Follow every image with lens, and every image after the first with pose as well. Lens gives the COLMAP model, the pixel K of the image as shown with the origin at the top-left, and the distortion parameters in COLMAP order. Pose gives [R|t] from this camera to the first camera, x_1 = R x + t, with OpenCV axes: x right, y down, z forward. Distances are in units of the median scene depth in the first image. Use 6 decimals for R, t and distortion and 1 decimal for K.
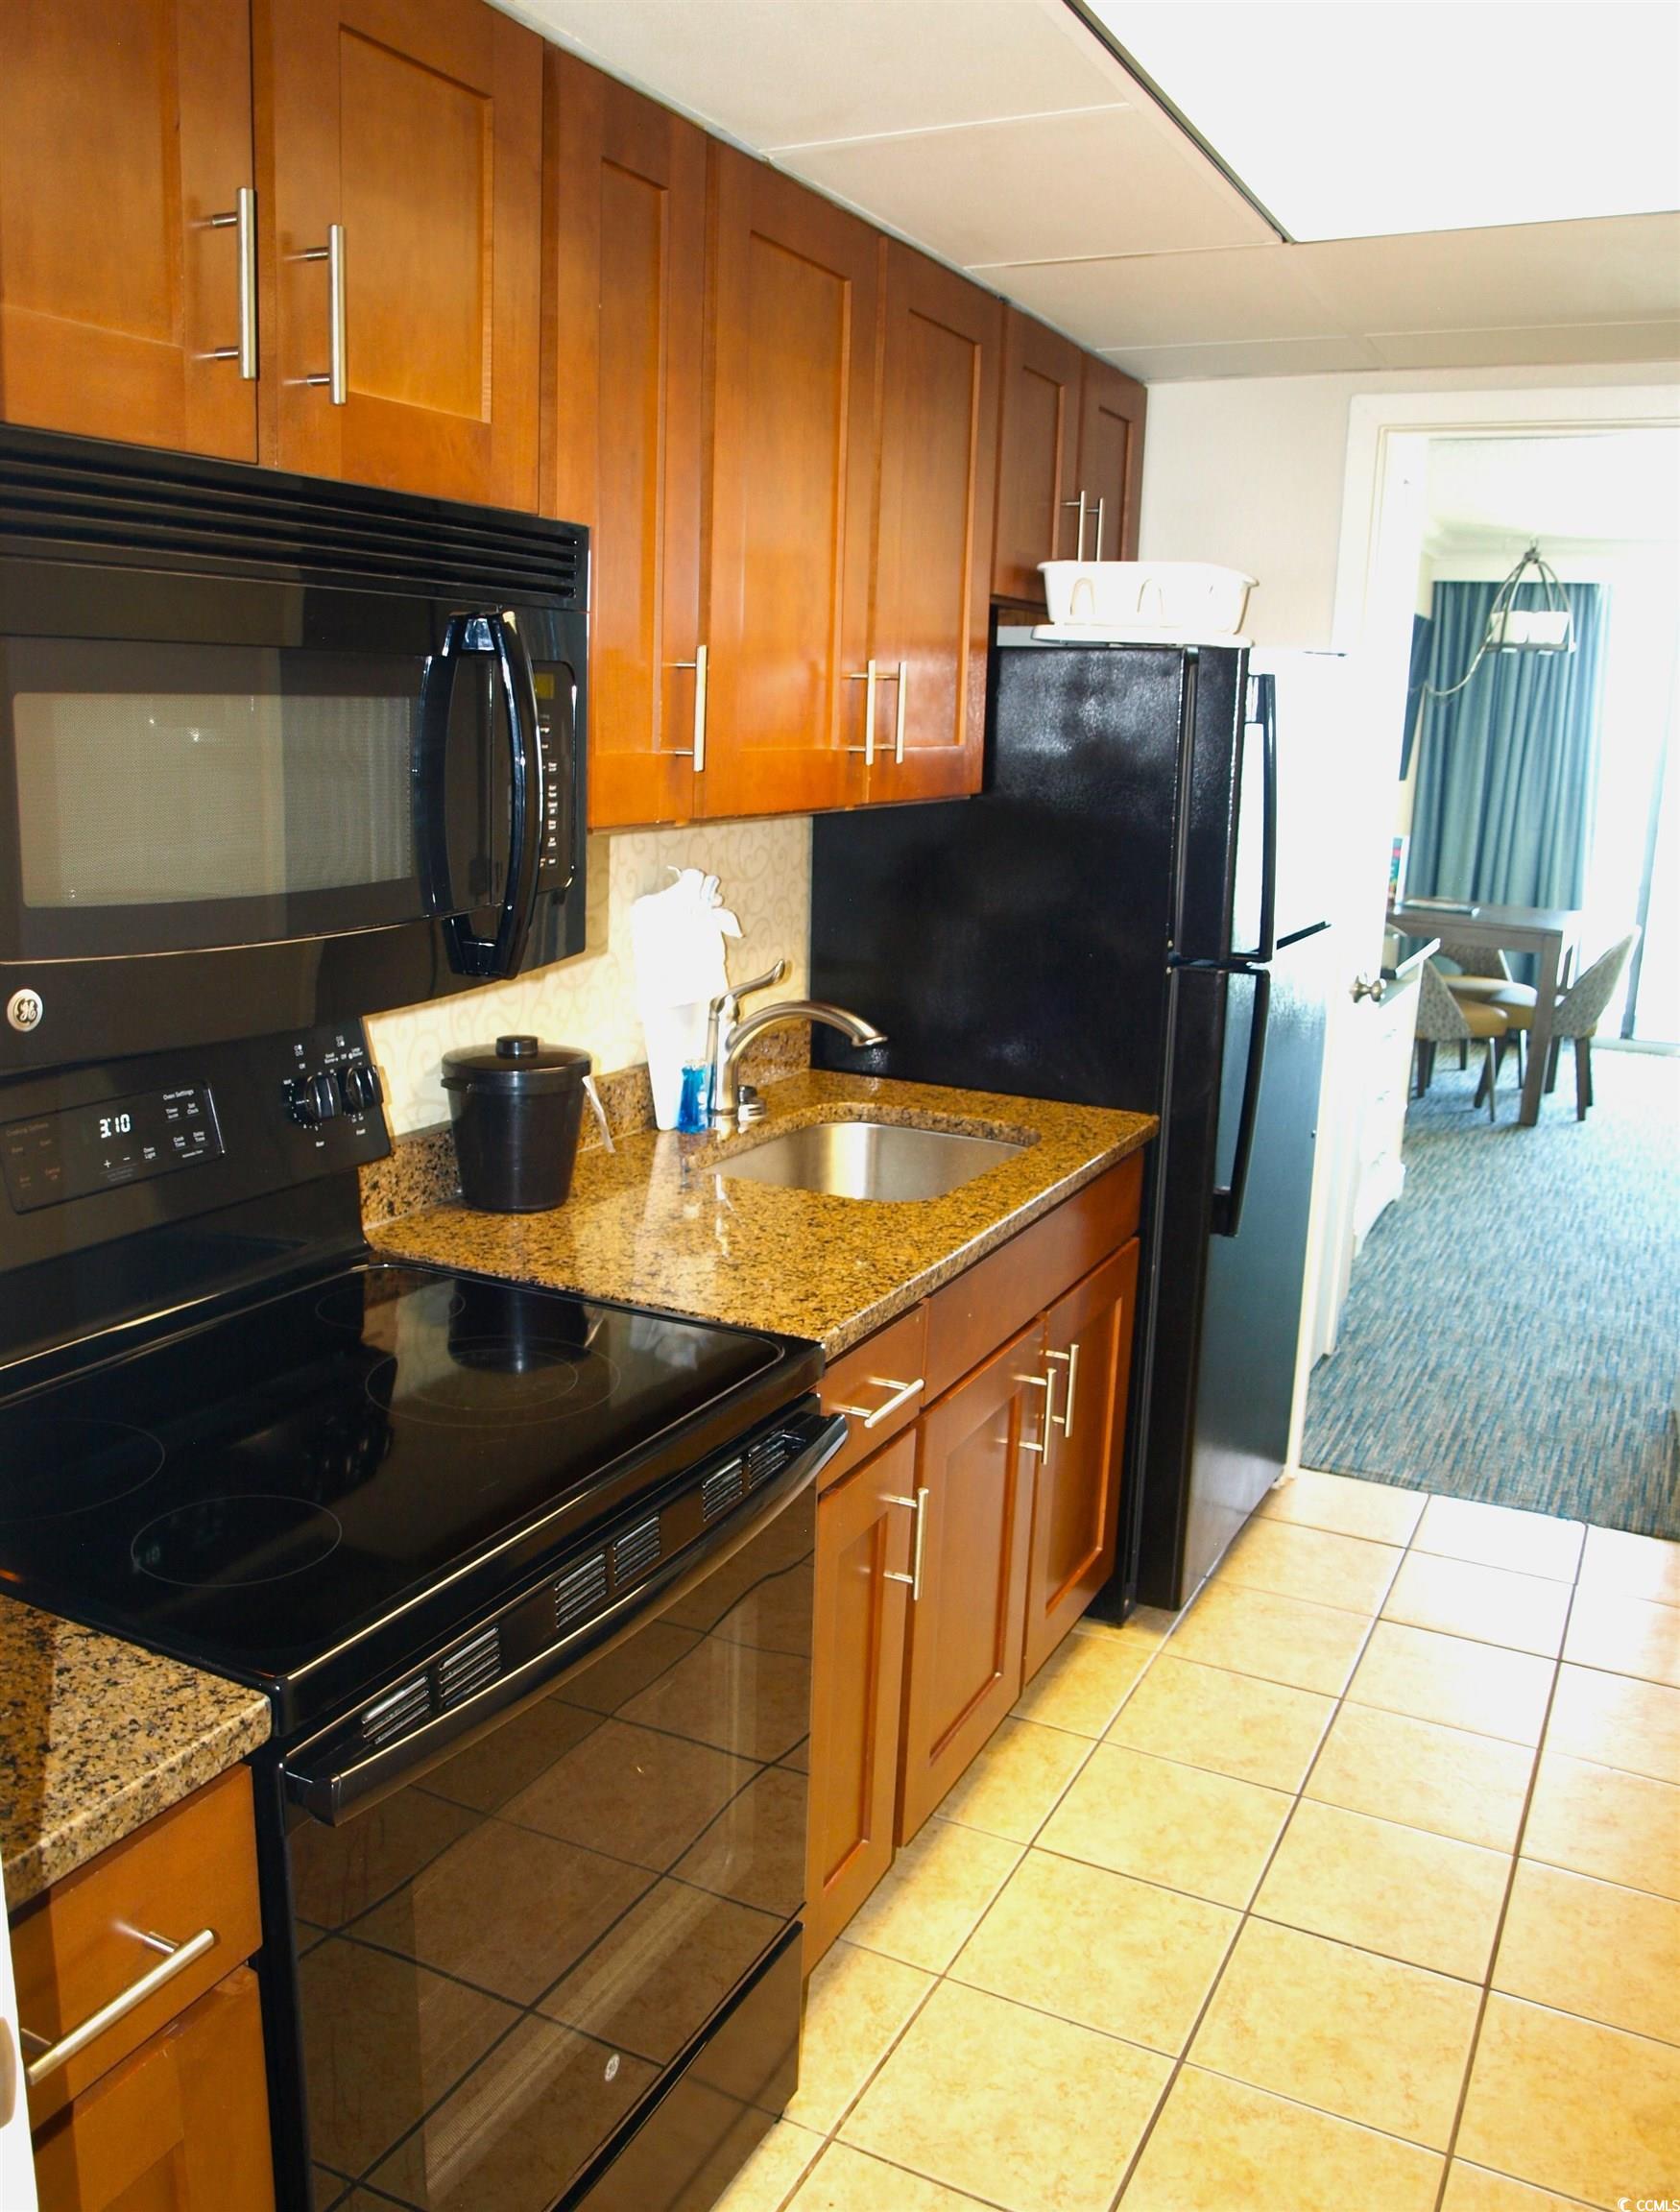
lens RADIAL K [[1837.2, 0, 838.7], [0, 1837.2, 1106.9], [0, 0, 1]] dist [-0.000825, -0.000096]
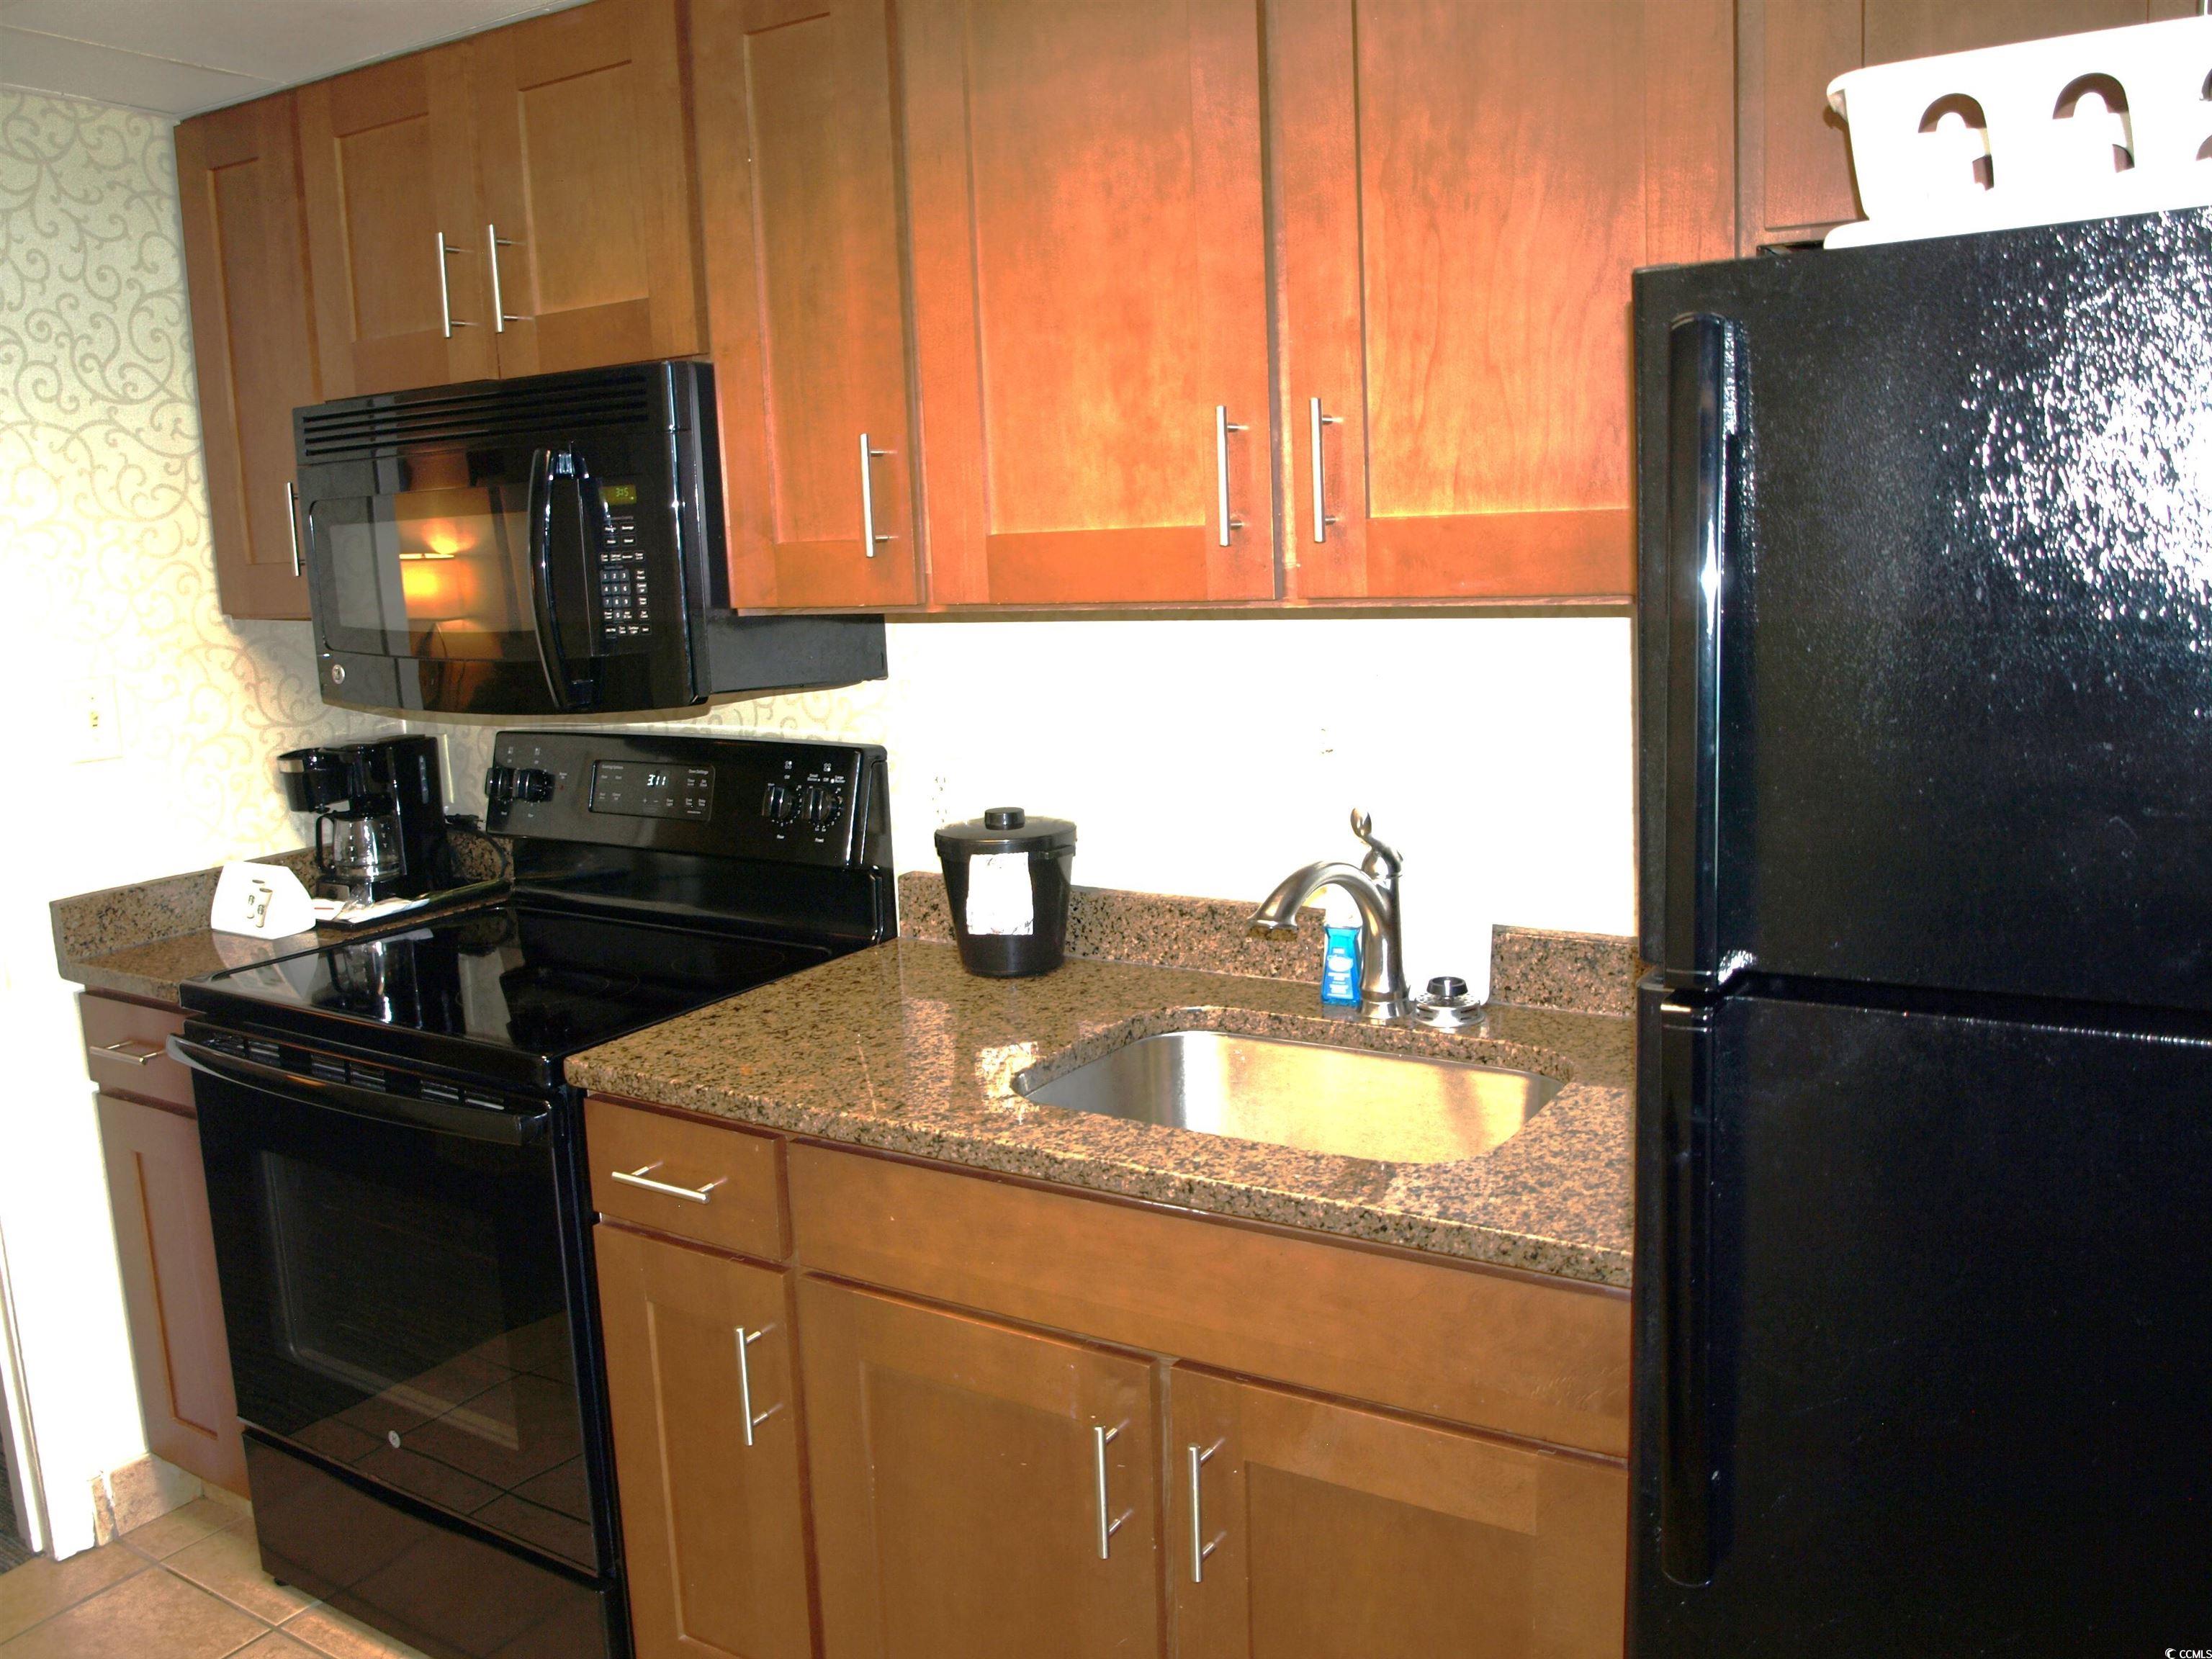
lens RADIAL K [[1758.0, 0, 1105.6], [0, 1758.0, 820.8], [0, 0, 1]] dist [-0.076533, 0.031747]
pose [[-0.092438, 0.143577, -0.985313, 0.954922], [-0.178951, 0.971042, 0.158286, -0.235848], [0.979506, 0.190954, -0.064068, 1.316805]]
